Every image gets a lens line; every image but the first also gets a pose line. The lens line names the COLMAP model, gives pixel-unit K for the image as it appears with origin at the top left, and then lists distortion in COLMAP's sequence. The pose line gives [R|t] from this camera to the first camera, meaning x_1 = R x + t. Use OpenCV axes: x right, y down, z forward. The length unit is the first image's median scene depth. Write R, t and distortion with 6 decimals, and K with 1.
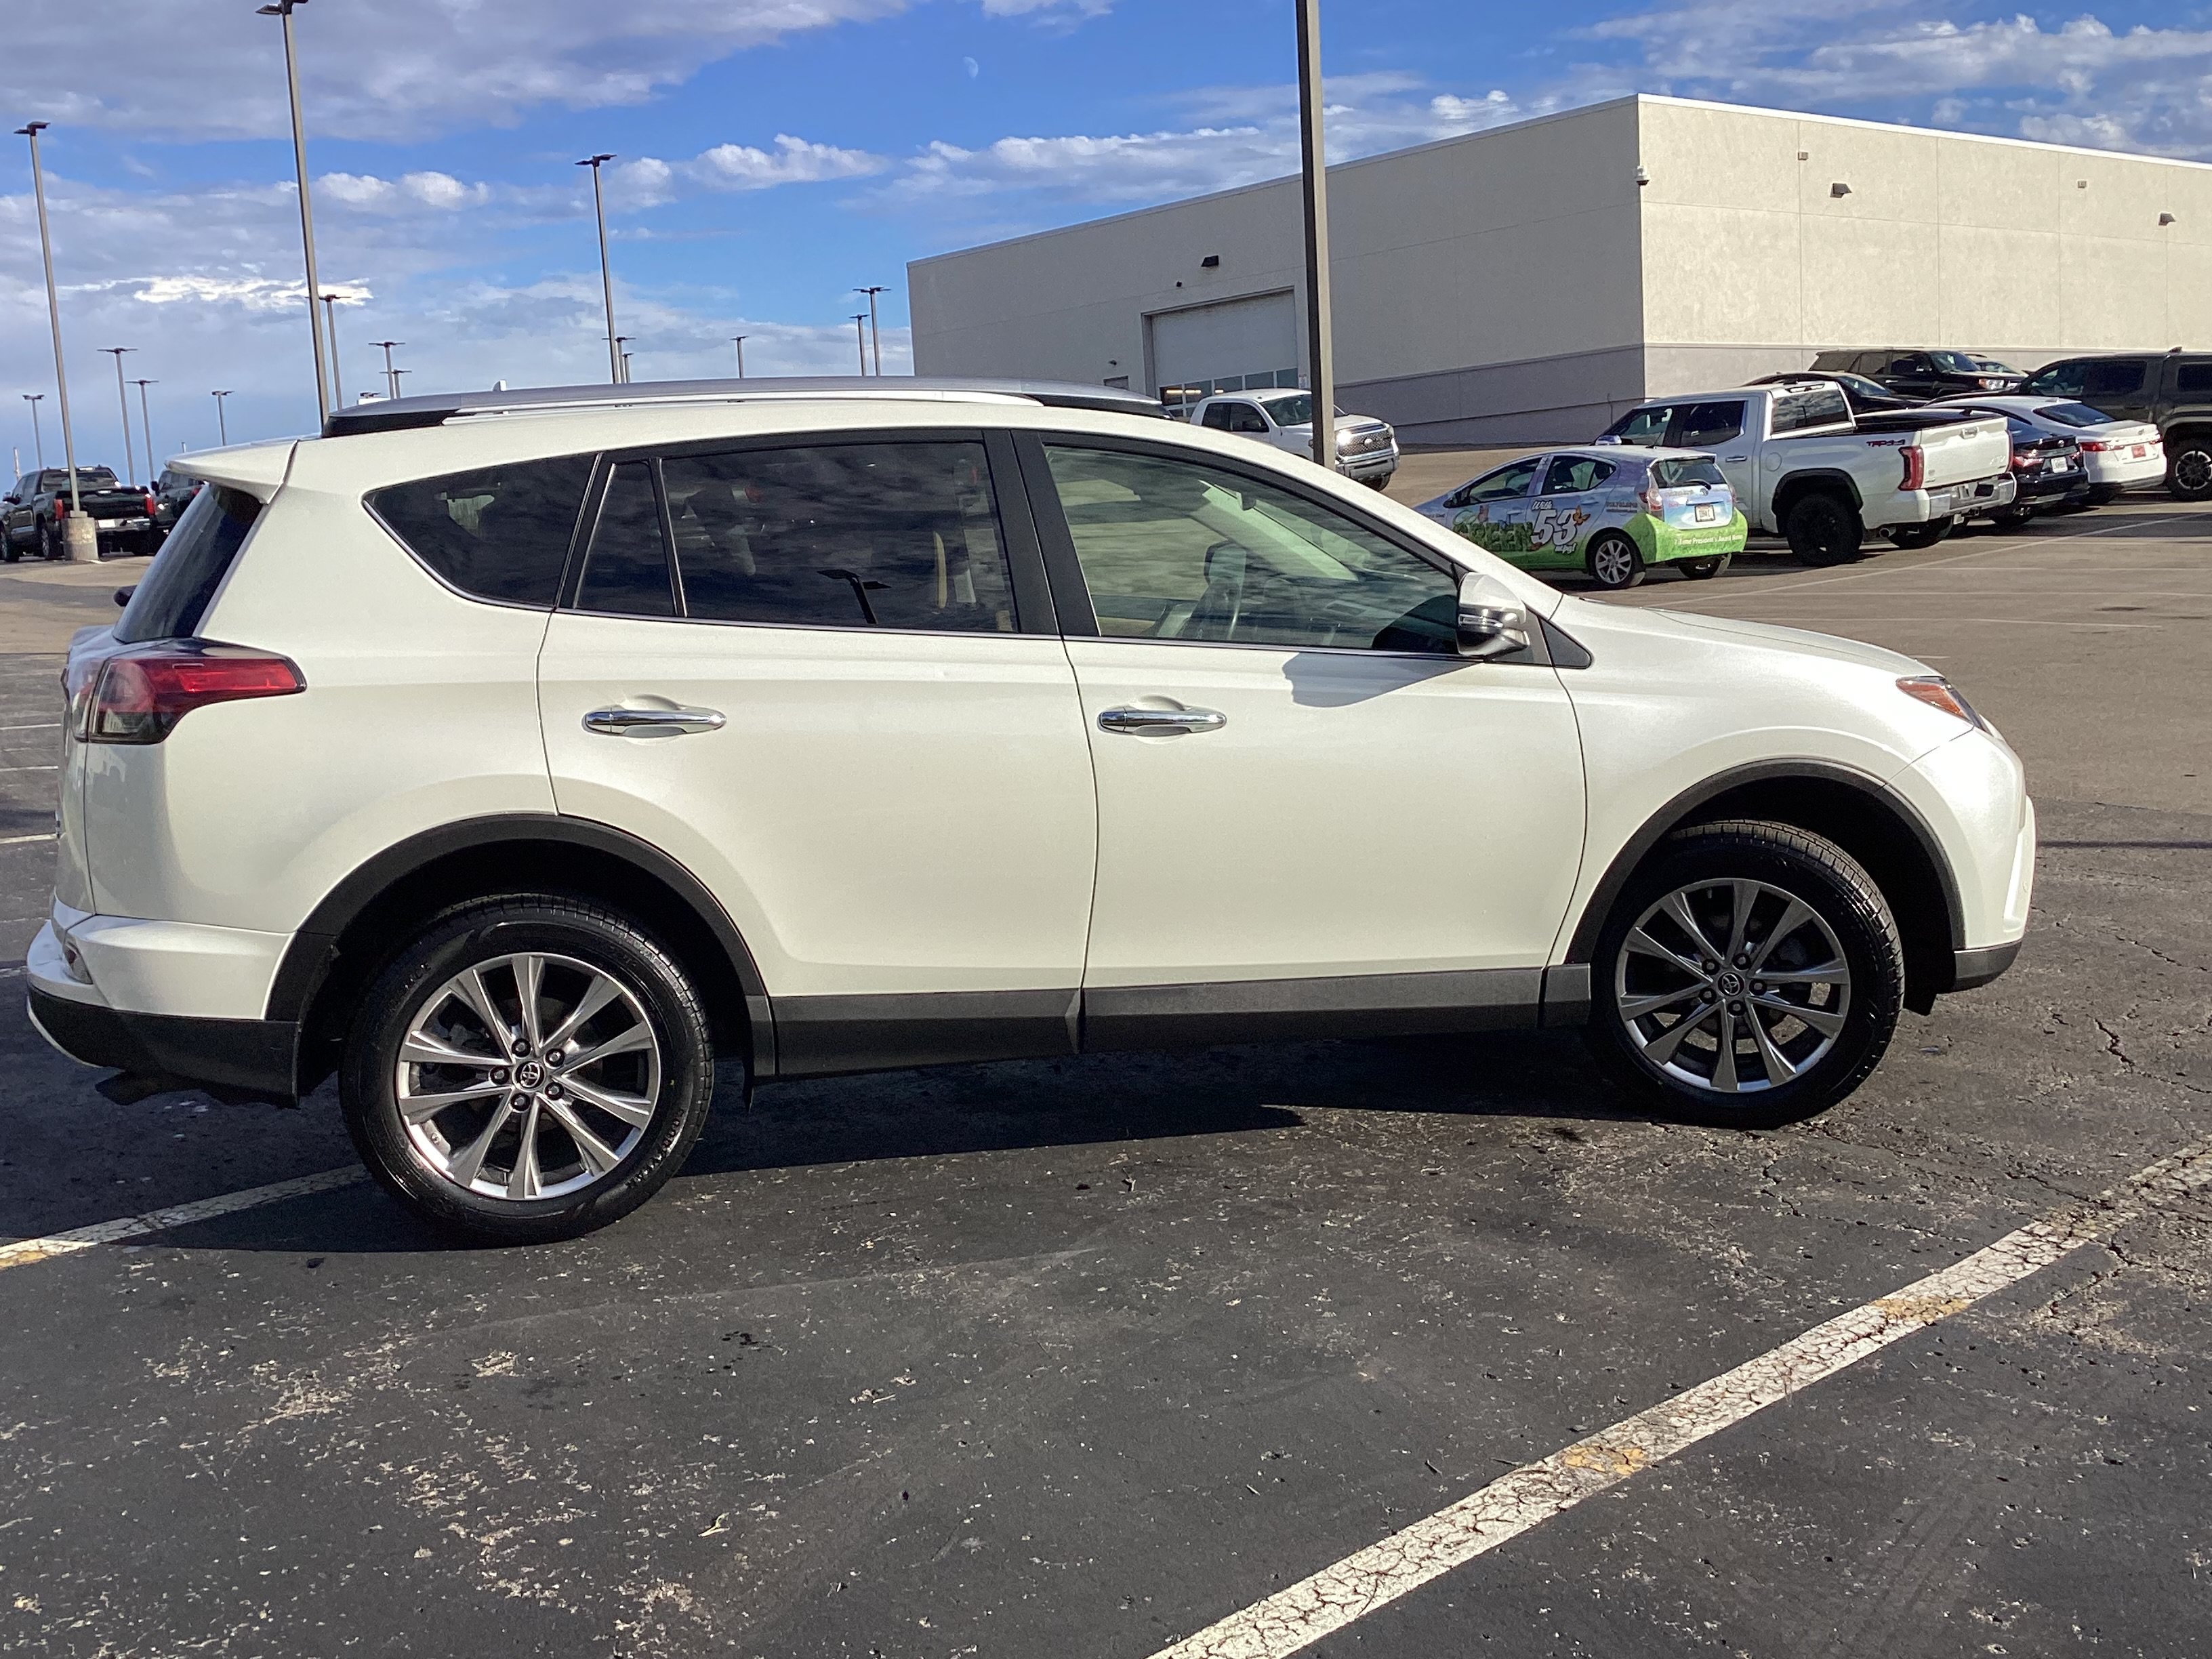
lens RADIAL K [[2328.9, 0, 1101.5], [0, 2328.9, 848.0], [0, 0, 1]] dist [0.128673, -0.259753]
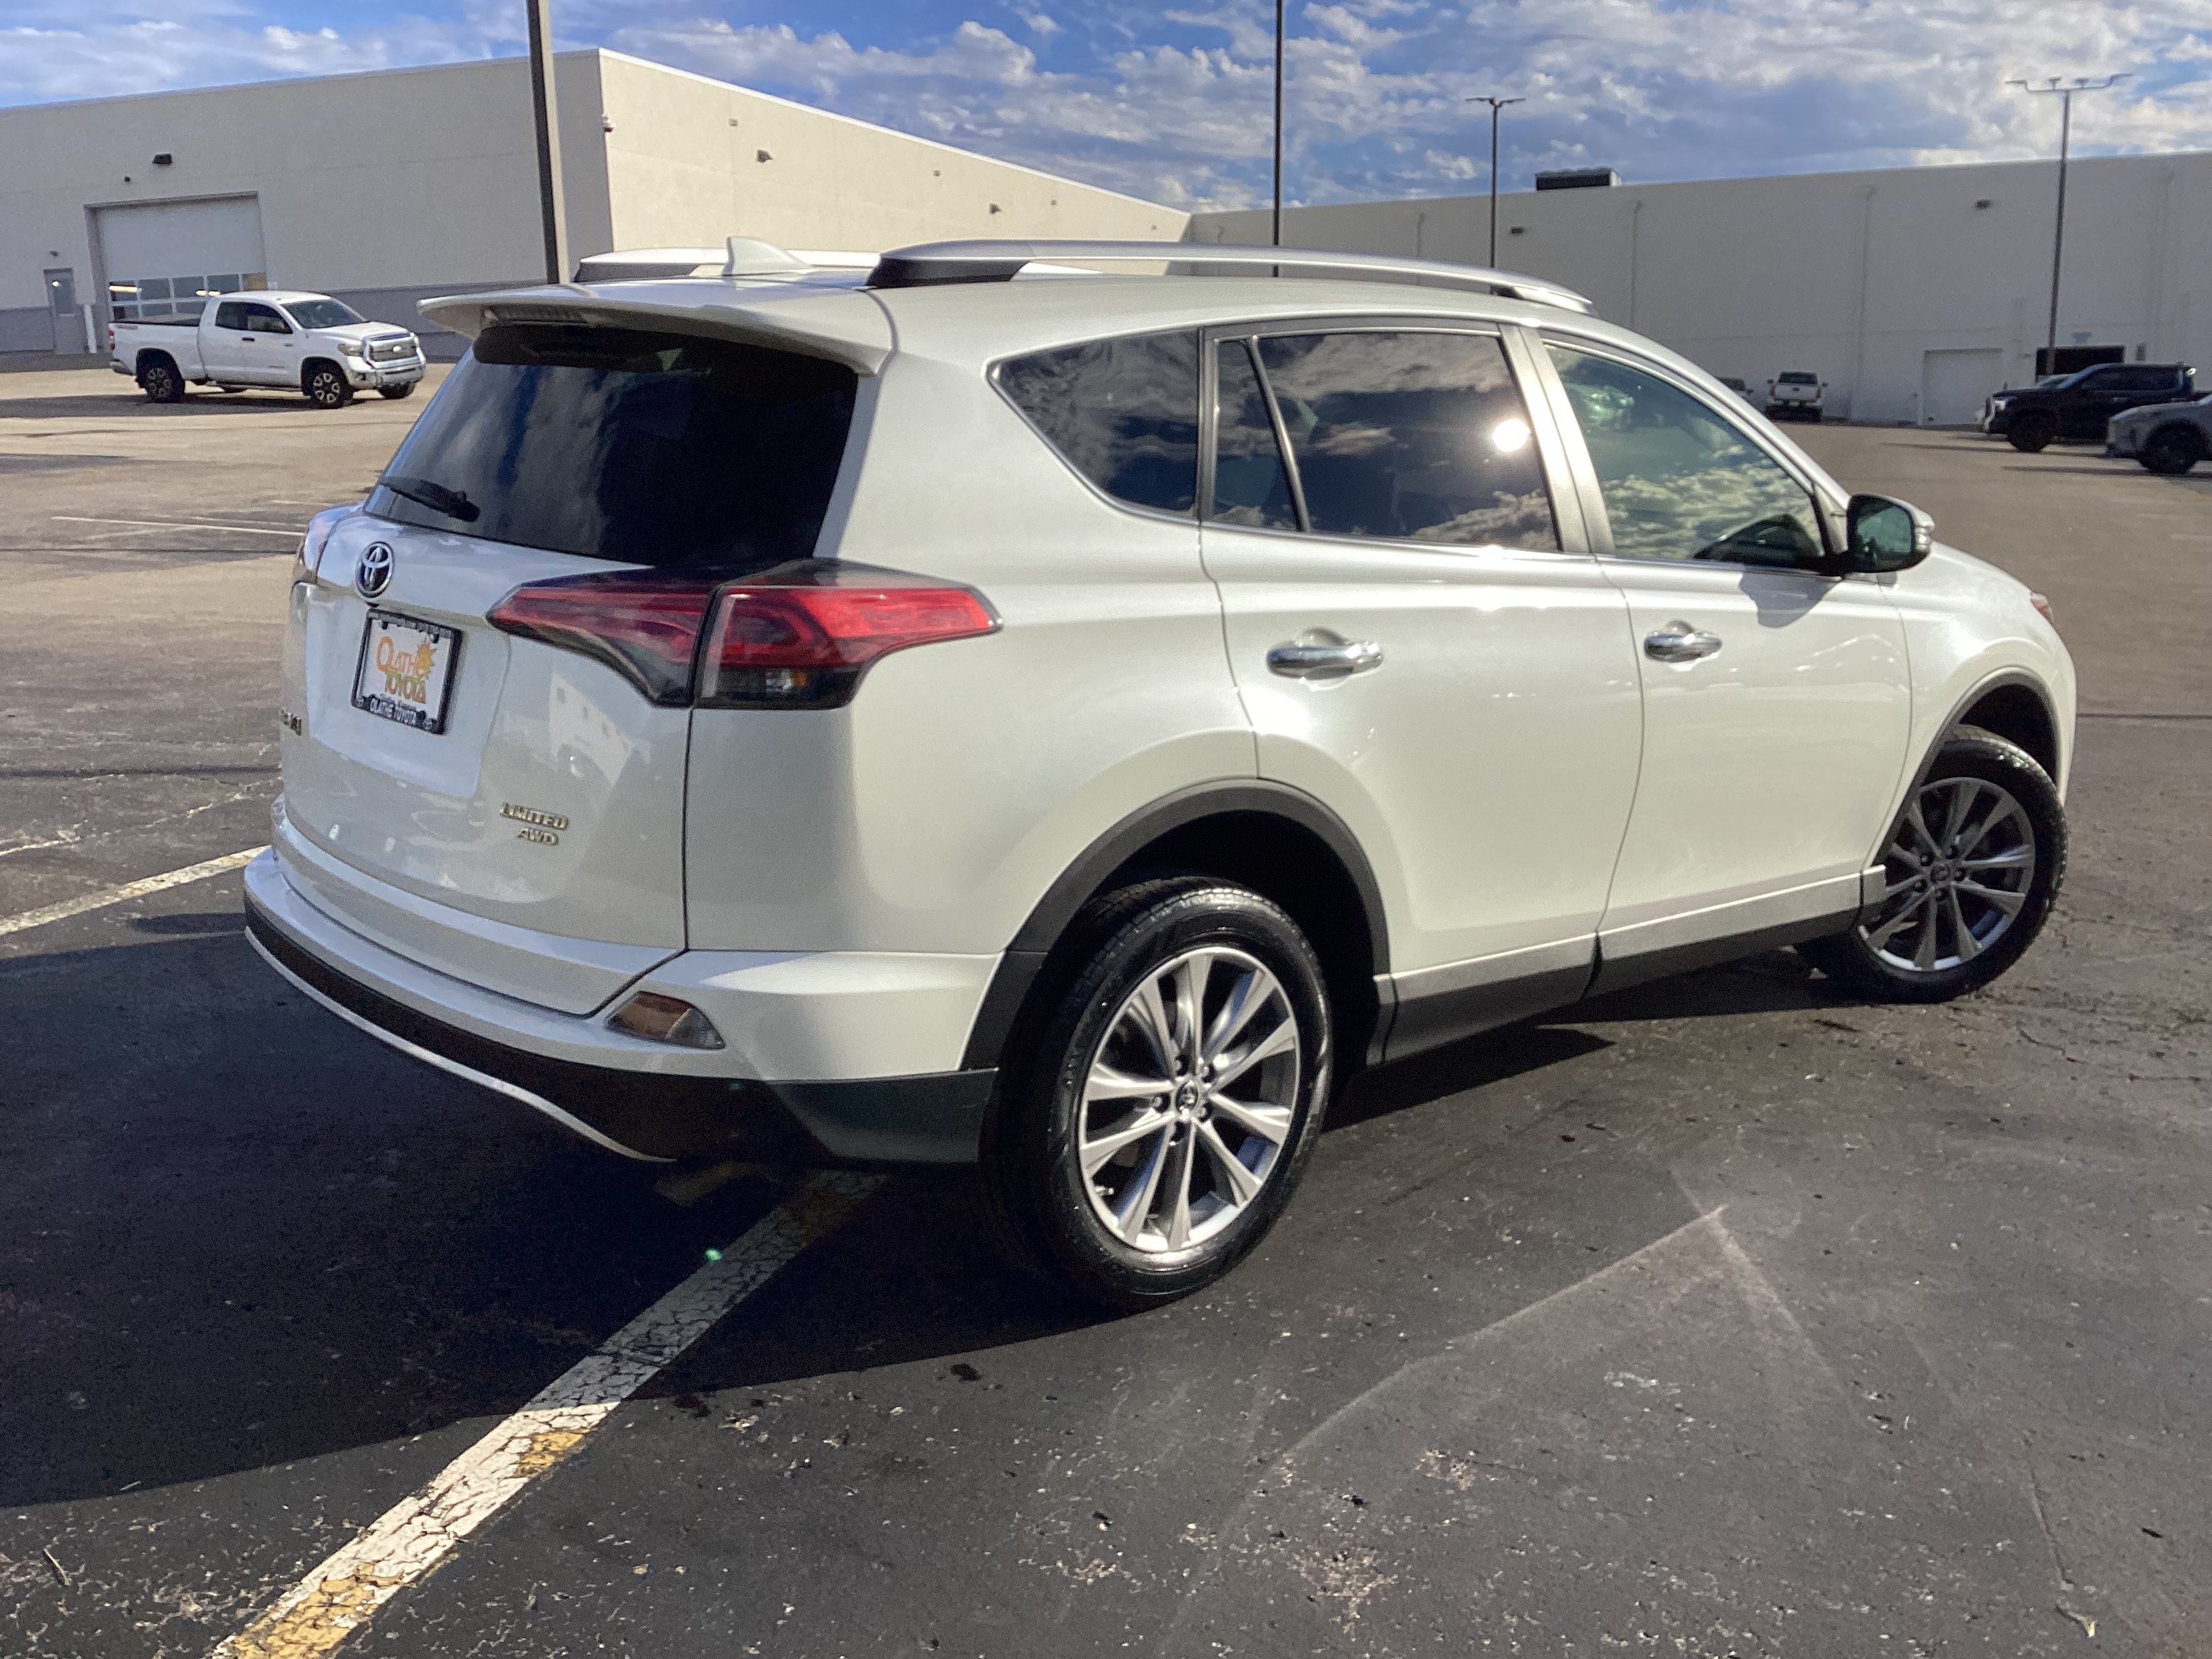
lens RADIAL K [[2008.6, 0, 1106.0], [0, 2008.6, 829.5], [0, 0, 1]] dist [0.089069, -0.146717]
pose [[0.872369, -0.061648, 0.484945, -0.584849], [0.035844, 0.997413, 0.062315, -0.039562], [-0.487532, -0.036980, 0.872322, 0.397351]]
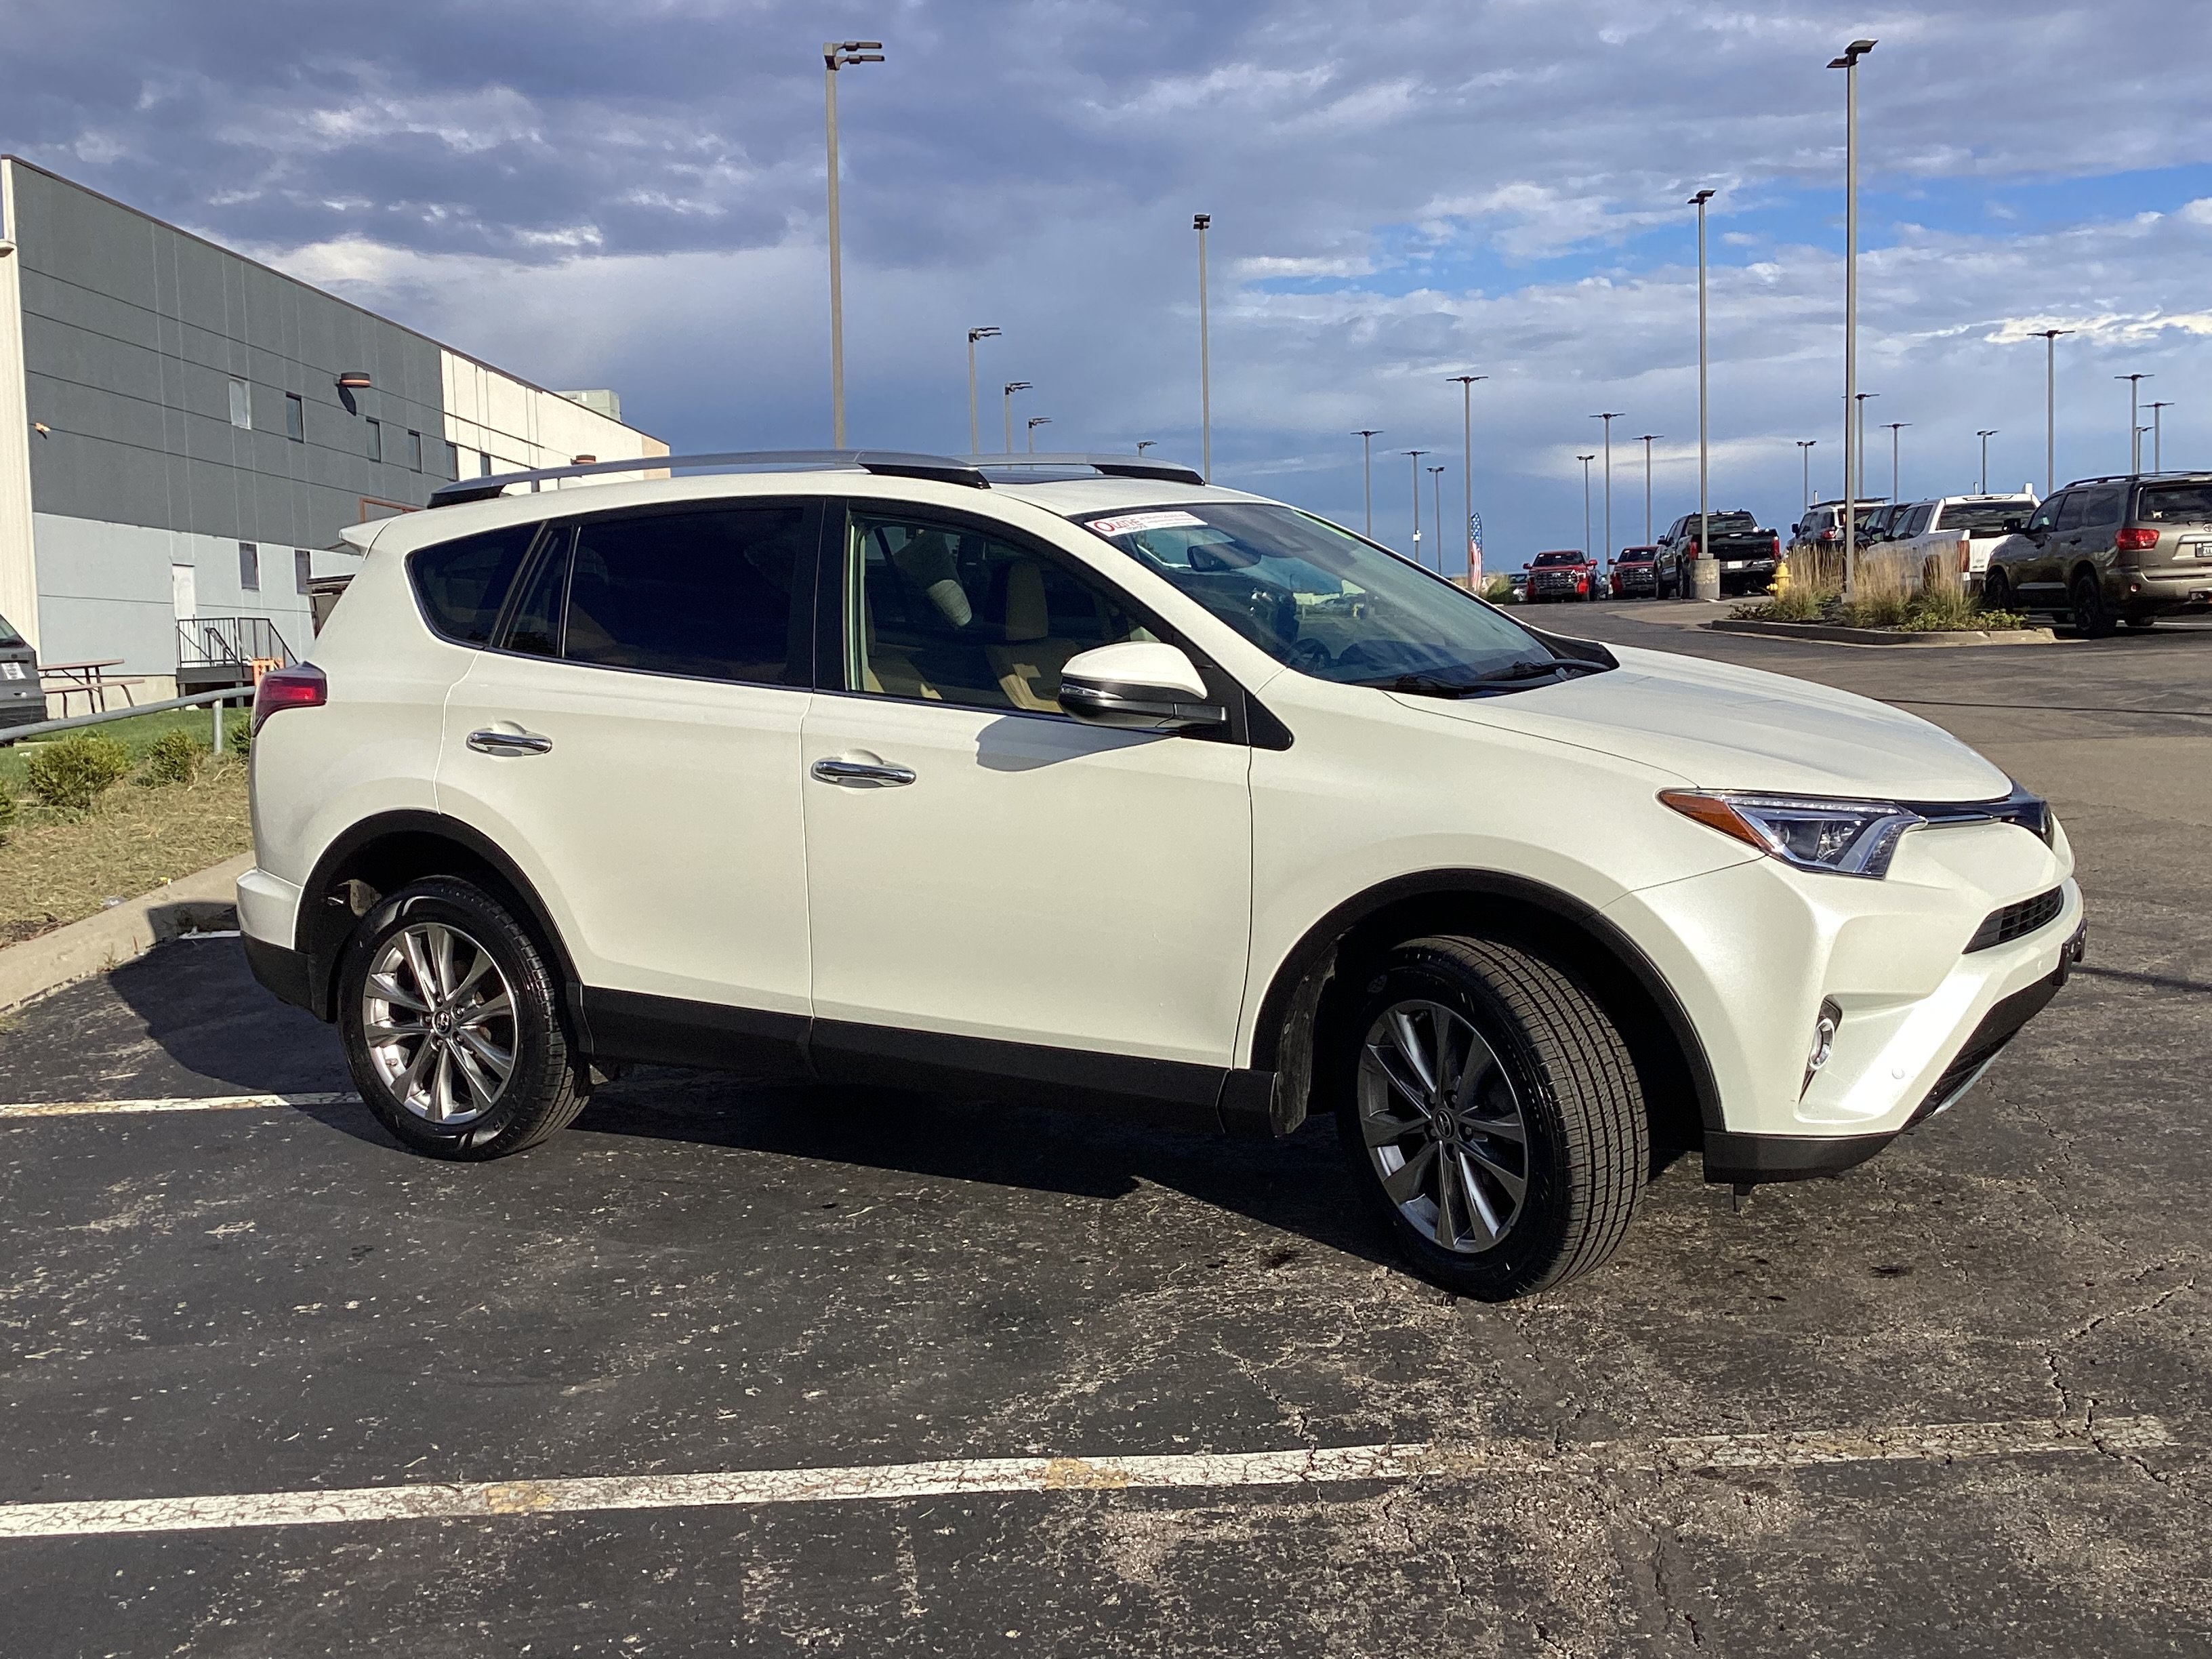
lens RADIAL K [[2328.9, 0, 1101.5], [0, 2328.9, 848.0], [0, 0, 1]] dist [0.128673, -0.259753]
pose [[0.746436, 0.087871, -0.659630, 0.805970], [-0.098492, 0.994914, 0.021082, -0.053823], [0.658128, 0.049232, 0.751295, 0.286054]]
